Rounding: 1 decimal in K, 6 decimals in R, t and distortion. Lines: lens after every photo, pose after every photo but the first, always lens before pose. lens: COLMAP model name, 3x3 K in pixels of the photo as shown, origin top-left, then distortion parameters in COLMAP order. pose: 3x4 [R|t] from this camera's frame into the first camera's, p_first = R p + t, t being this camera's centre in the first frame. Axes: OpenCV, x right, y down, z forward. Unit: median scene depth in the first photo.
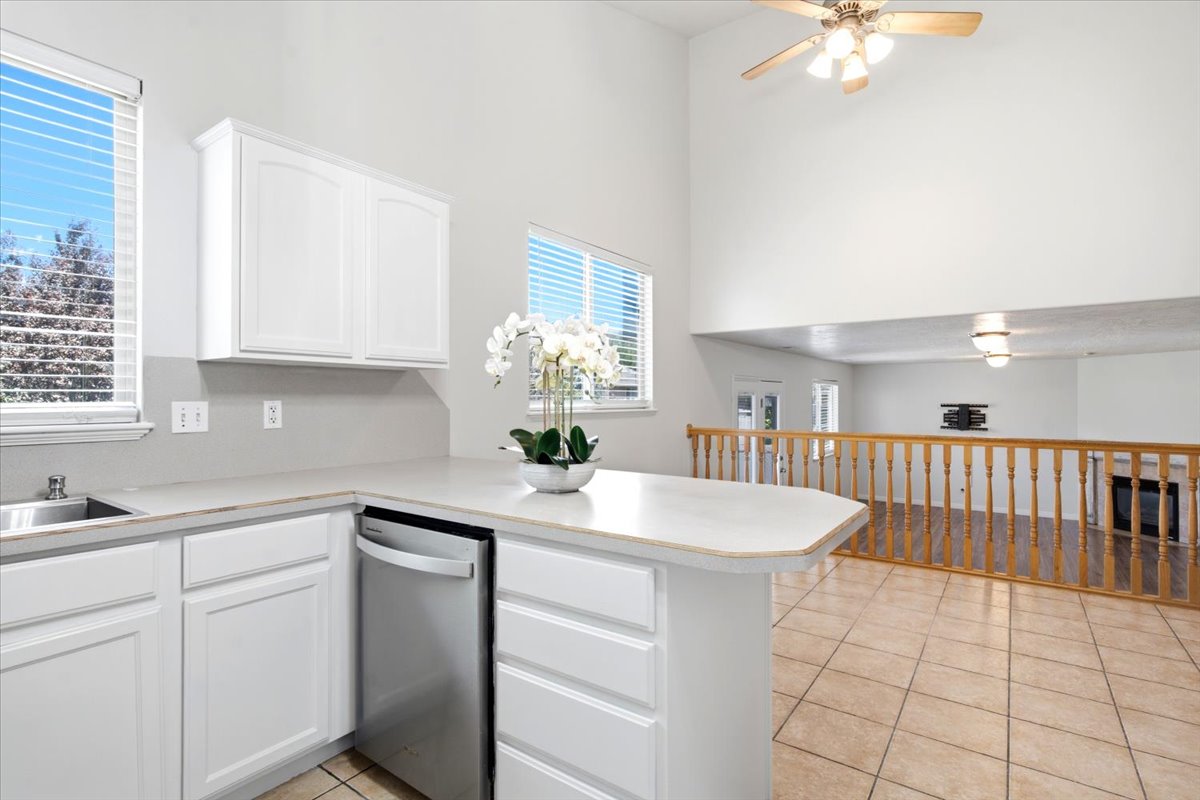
lens RADIAL K [[576.2, 0, 598.3], [0, 576.2, 399.0], [0, 0, 1]] dist [0.001697, -0.000116]
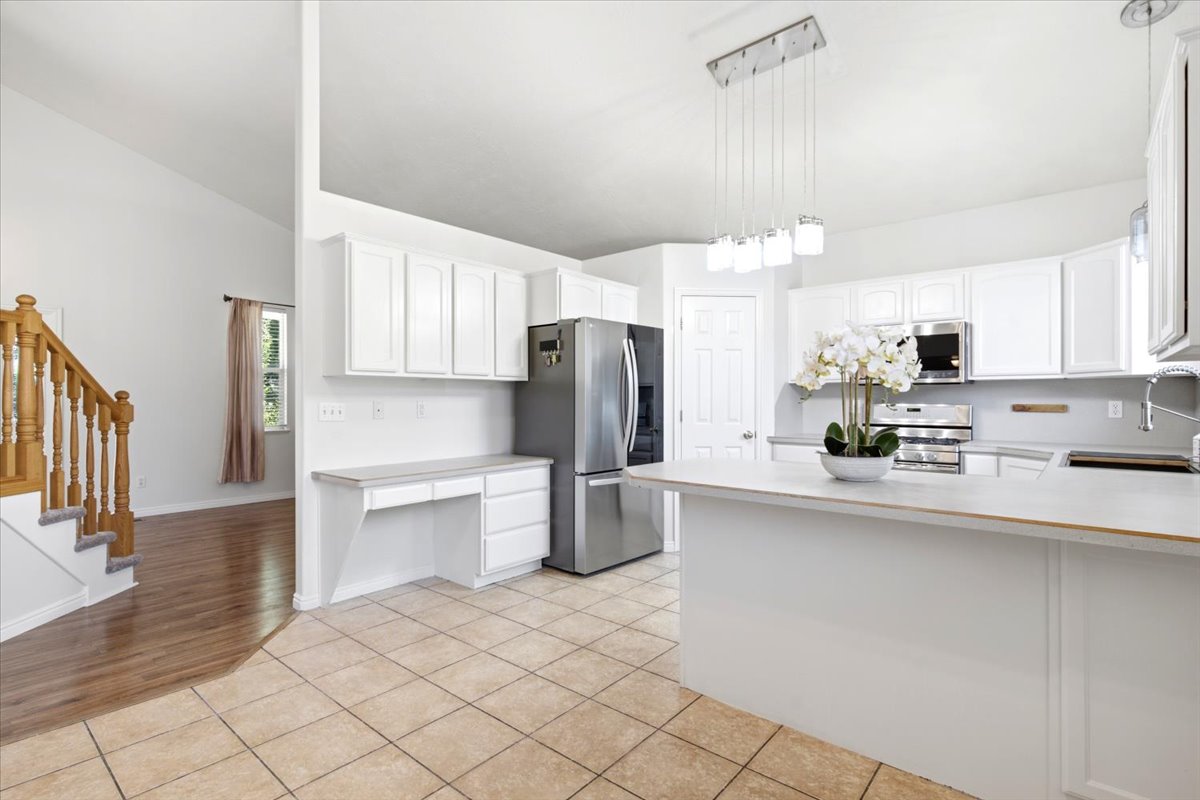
lens RADIAL K [[576.2, 0, 598.3], [0, 576.2, 399.0], [0, 0, 1]] dist [0.001697, -0.000116]
pose [[-0.996895, 0.000842, 0.078741, 0.102214], [0.000787, 0.999999, -0.000739, -0.000422], [-0.078741, -0.000674, -0.996895, 0.634041]]
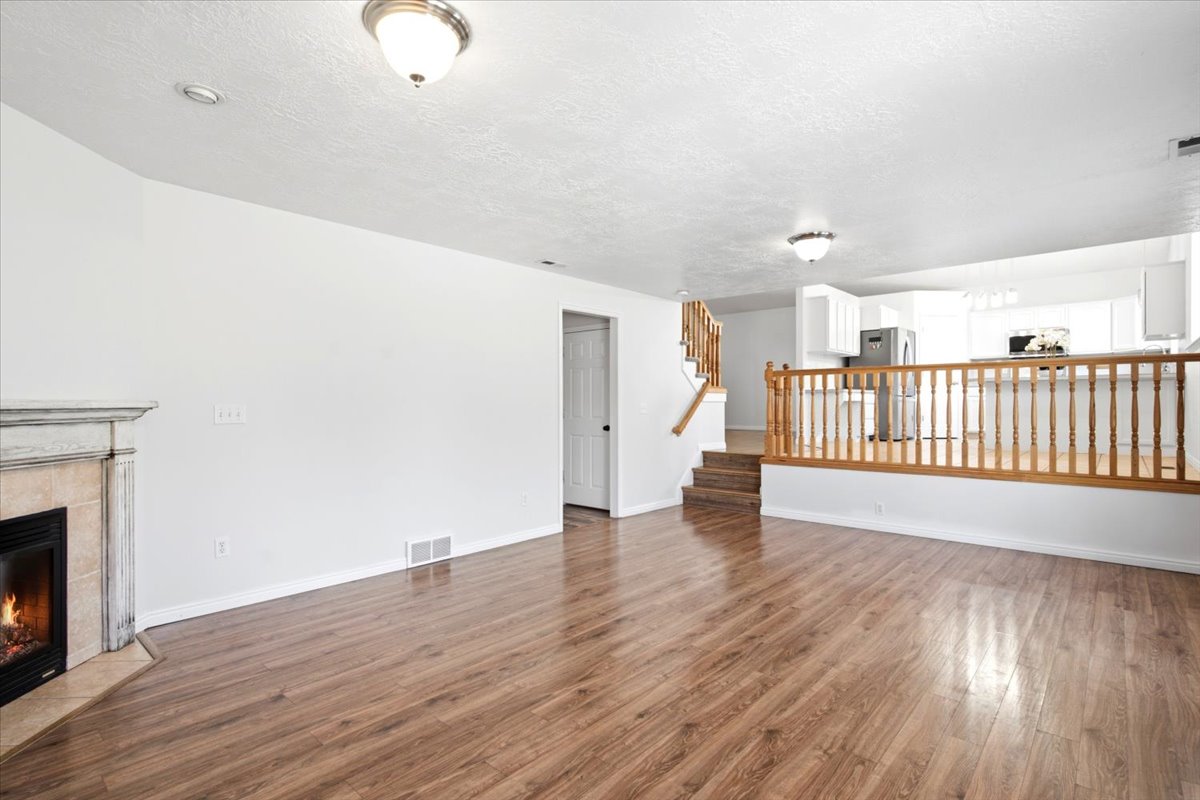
lens RADIAL K [[584.3, 0, 597.1], [0, 584.3, 400.4], [0, 0, 1]] dist [0.003281, 0.000672]
pose [[-0.994617, 0.002121, 0.103594, 0.716294], [0.001650, 0.999988, -0.004626, 0.092121], [-0.103602, -0.004430, -0.994609, 1.478740]]
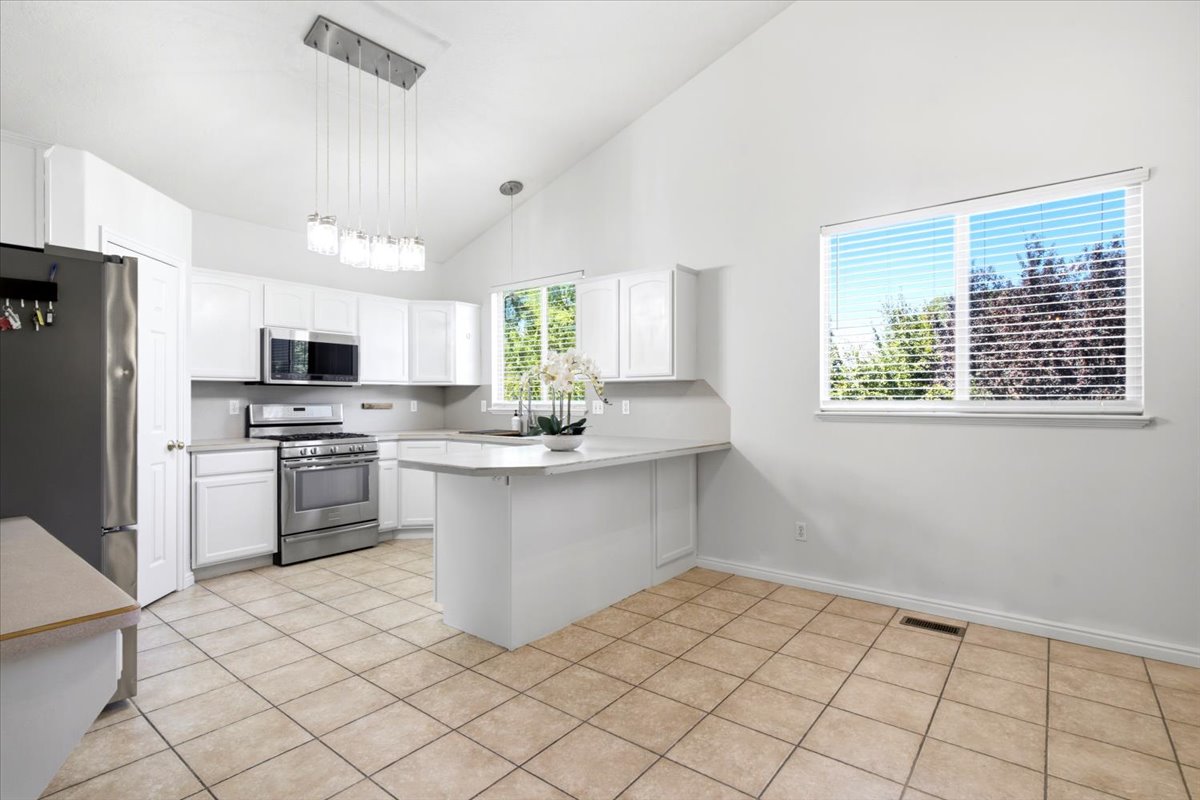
lens RADIAL K [[576.2, 0, 598.3], [0, 576.2, 399.0], [0, 0, 1]] dist [0.001697, -0.000116]
pose [[-0.045009, -0.002430, -0.998984, 0.493620], [0.000373, 0.999997, -0.002449, 0.000987], [0.998987, -0.000482, -0.045008, 0.344658]]
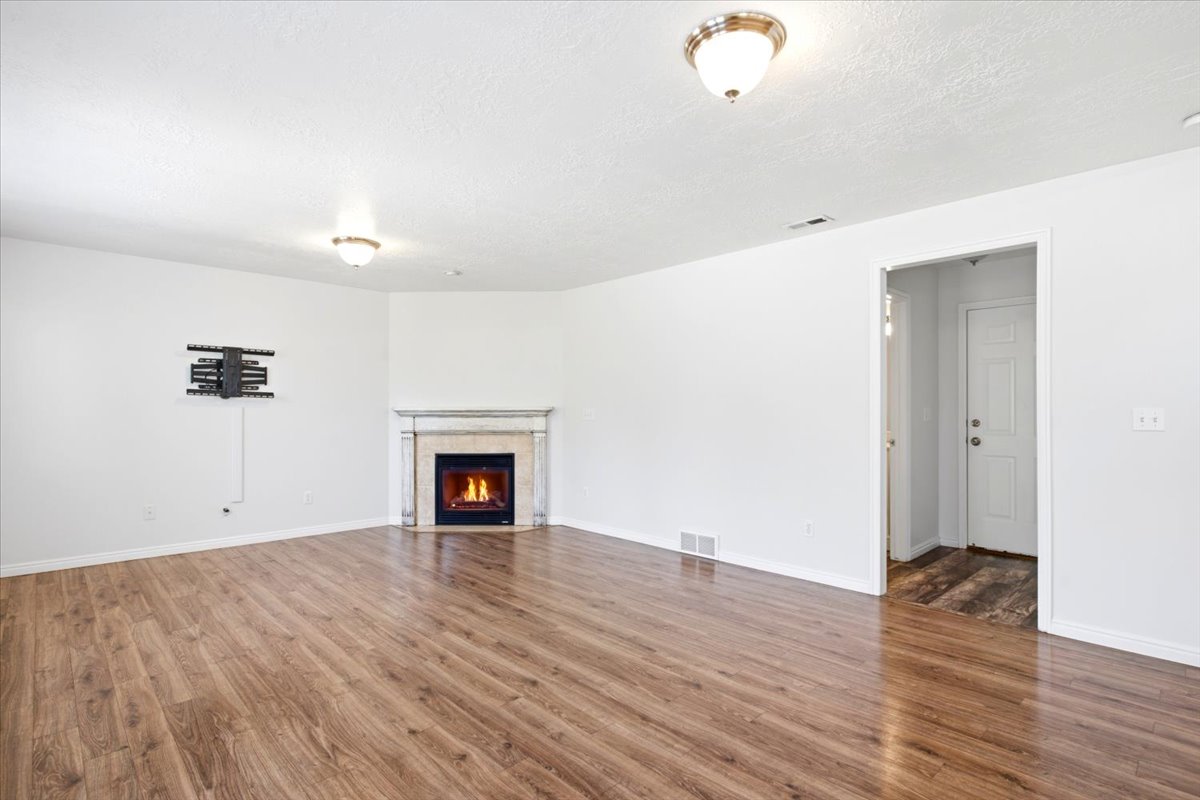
lens RADIAL K [[586.1, 0, 600.2], [0, 586.1, 407.2], [0, 0, 1]] dist [-0.000791, -0.000880]
pose [[0.181261, 0.002987, 0.983430, 0.239043], [0.000343, 0.999995, -0.003101, 0.093379], [-0.983435, 0.000899, 0.181259, 0.815582]]
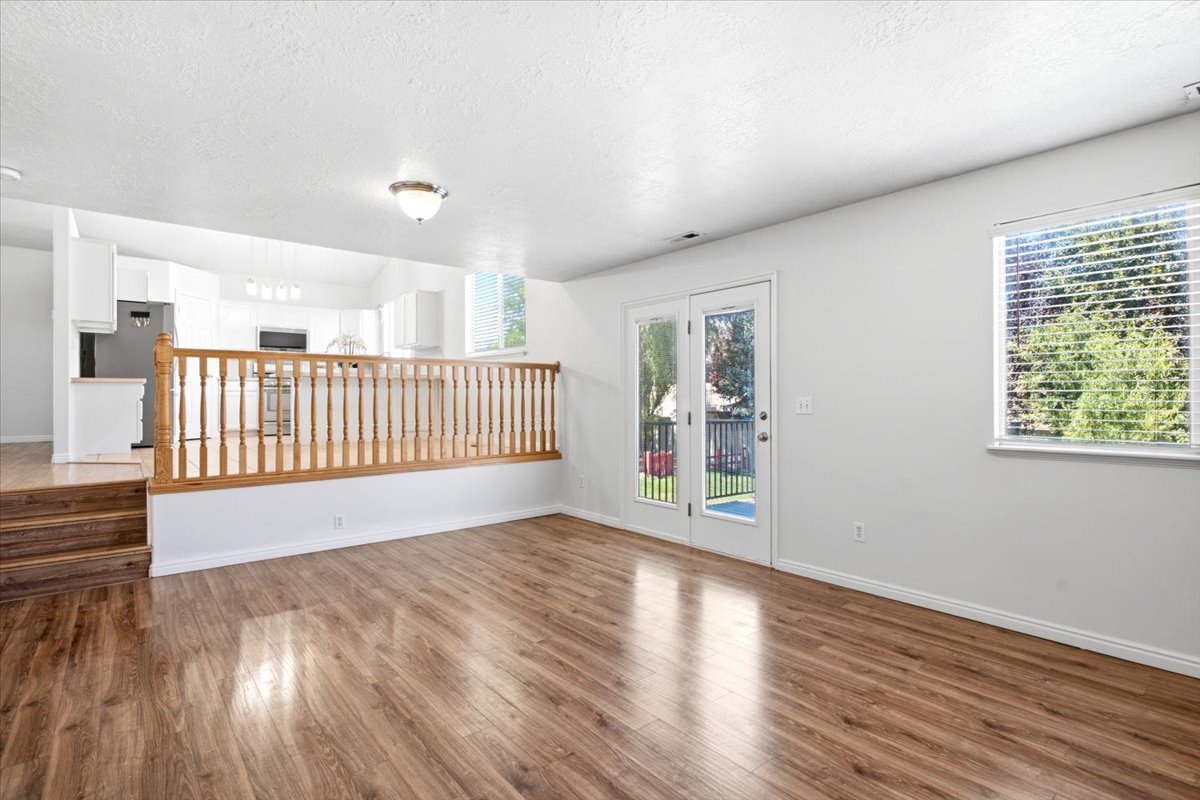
lens RADIAL K [[580.9, 0, 597.4], [0, 580.9, 402.0], [0, 0, 1]] dist [0.001157, -0.000418]
pose [[-0.255250, 0.007552, -0.966846, 1.004928], [0.002219, 0.999971, 0.007224, 0.093466], [0.966873, -0.000302, -0.255259, 1.088633]]
